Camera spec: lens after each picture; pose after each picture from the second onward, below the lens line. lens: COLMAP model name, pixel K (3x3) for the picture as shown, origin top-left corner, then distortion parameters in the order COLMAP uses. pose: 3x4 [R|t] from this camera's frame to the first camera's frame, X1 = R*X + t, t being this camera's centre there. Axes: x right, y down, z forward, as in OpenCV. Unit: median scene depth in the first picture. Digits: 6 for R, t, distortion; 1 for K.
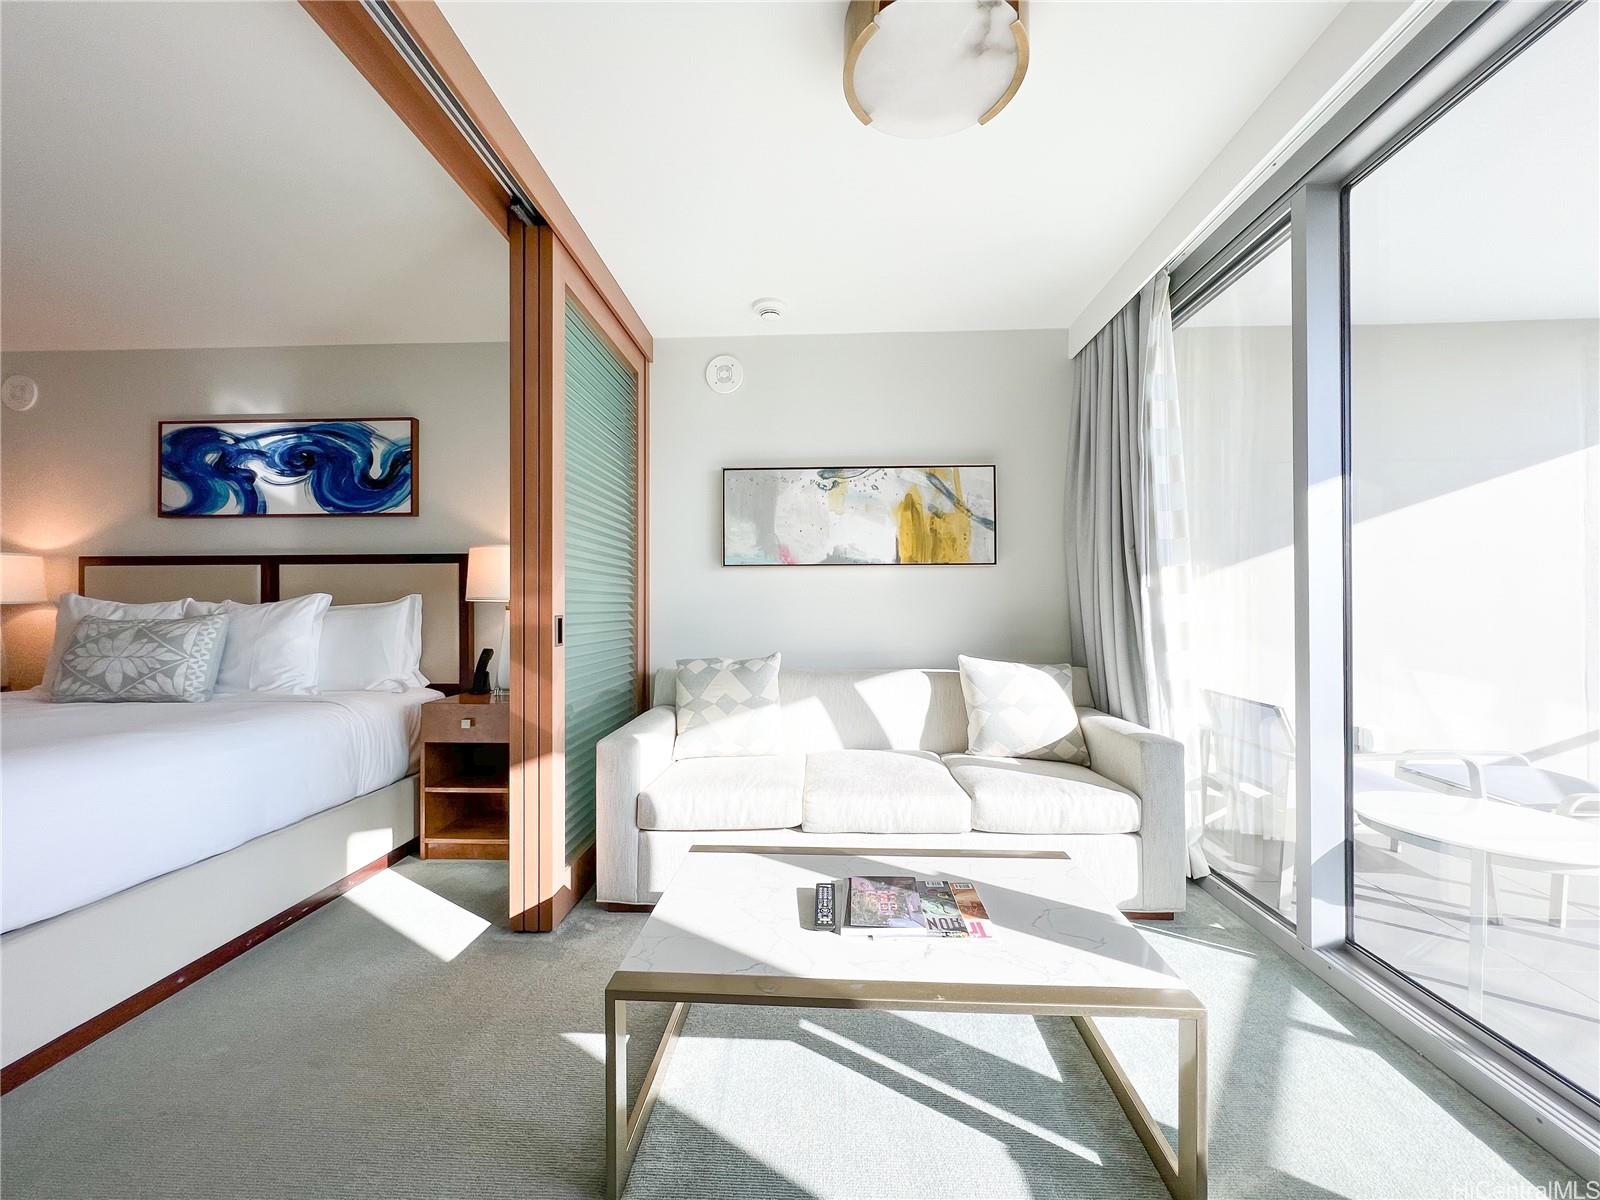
lens RADIAL K [[643.7, 0, 799.3], [0, 643.7, 602.0], [0, 0, 1]] dist [-0.006187, 0.002352]
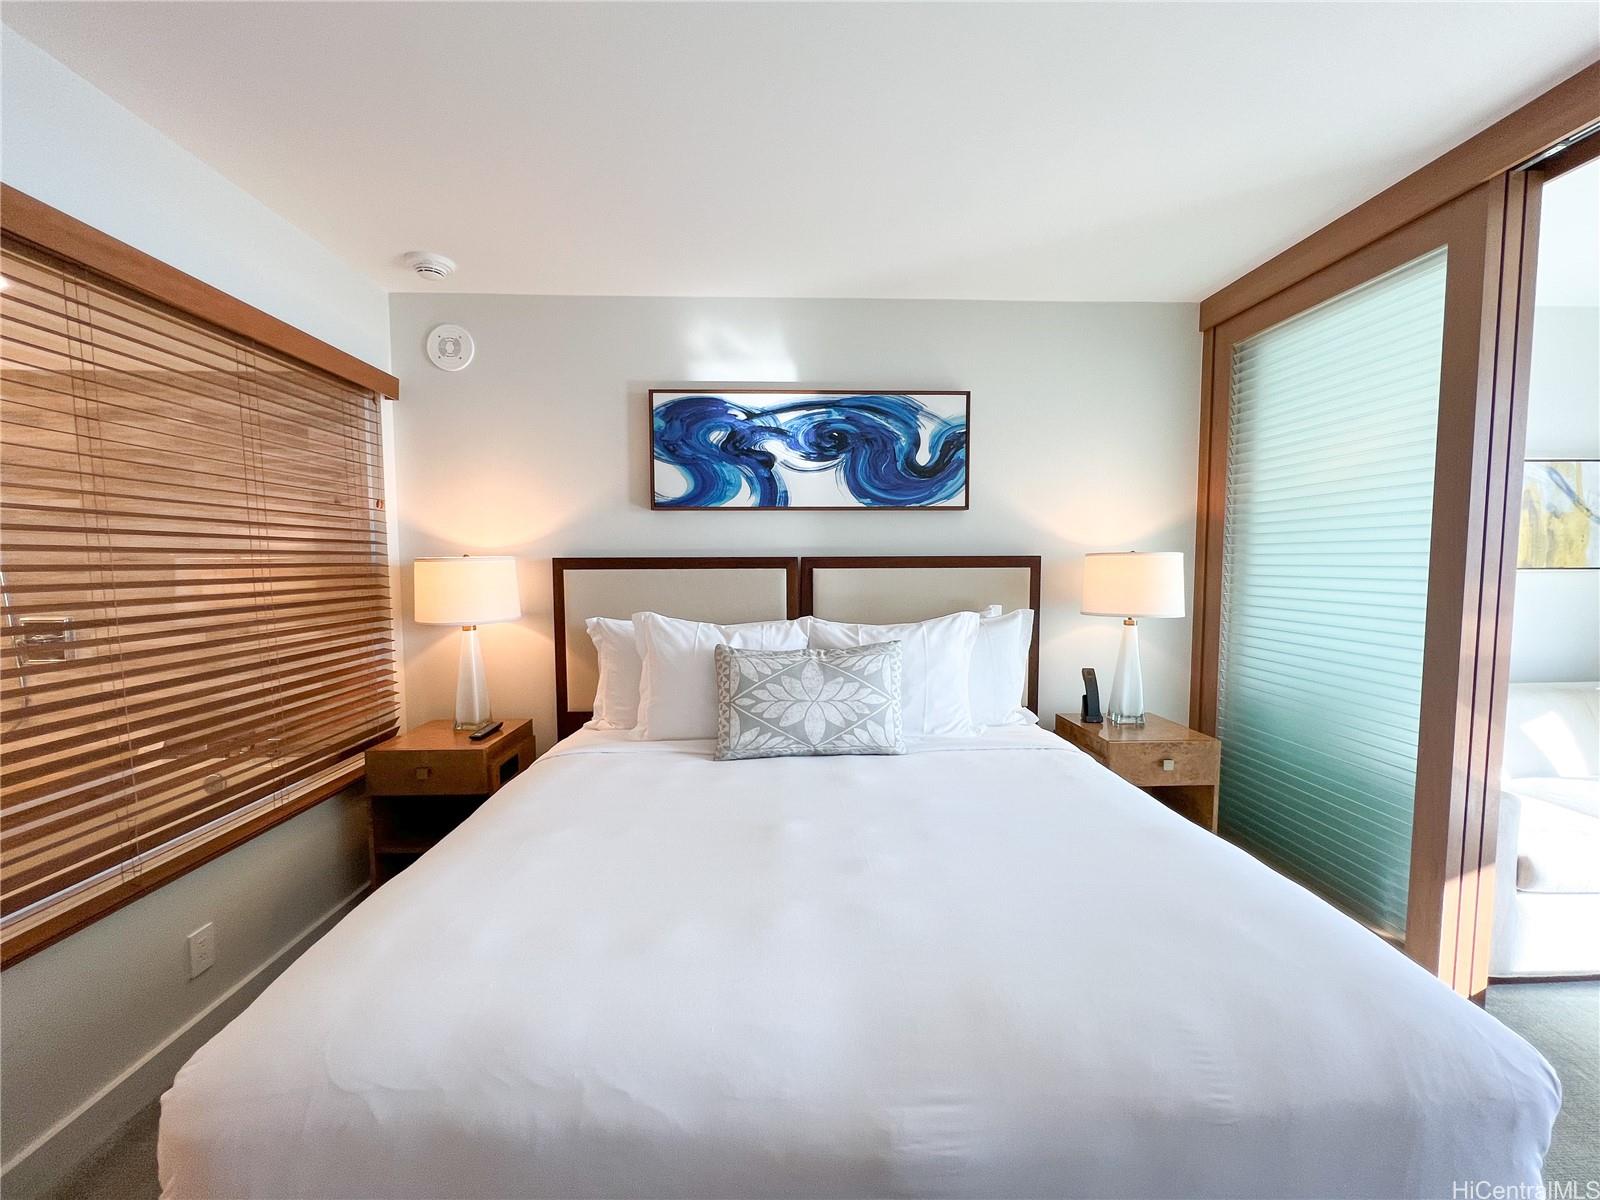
lens RADIAL K [[643.7, 0, 797.3], [0, 643.7, 603.4], [0, 0, 1]] dist [-0.006187, 0.002352]
pose [[0.996716, -0.006762, 0.080696, -0.891425], [0.000981, 0.997442, 0.071471, -0.072158], [-0.080972, -0.071158, 0.994173, 0.165723]]
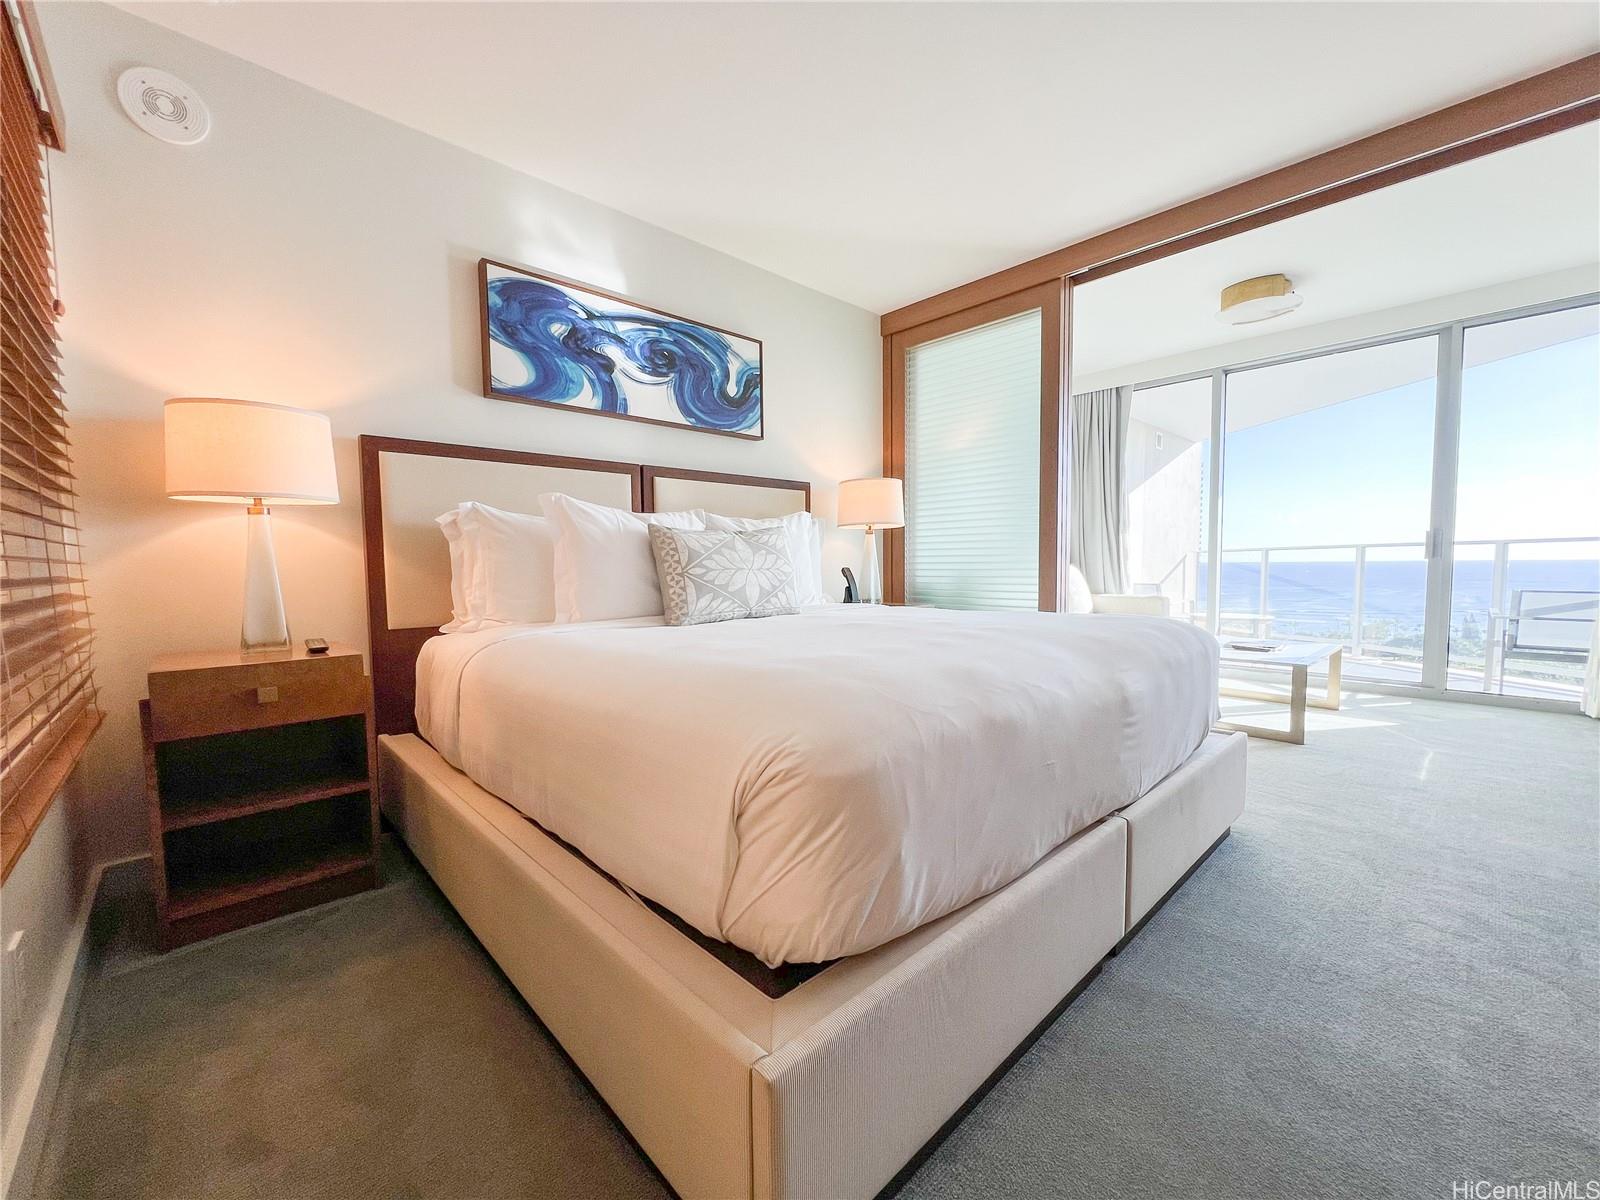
lens RADIAL K [[643.7, 0, 795.9], [0, 643.7, 600.6], [0, 0, 1]] dist [-0.006187, 0.002352]
pose [[0.696568, -0.046392, 0.715989, -1.301325], [0.005833, 0.998241, 0.059005, 0.059444], [-0.717467, -0.036925, 0.695613, 0.242967]]
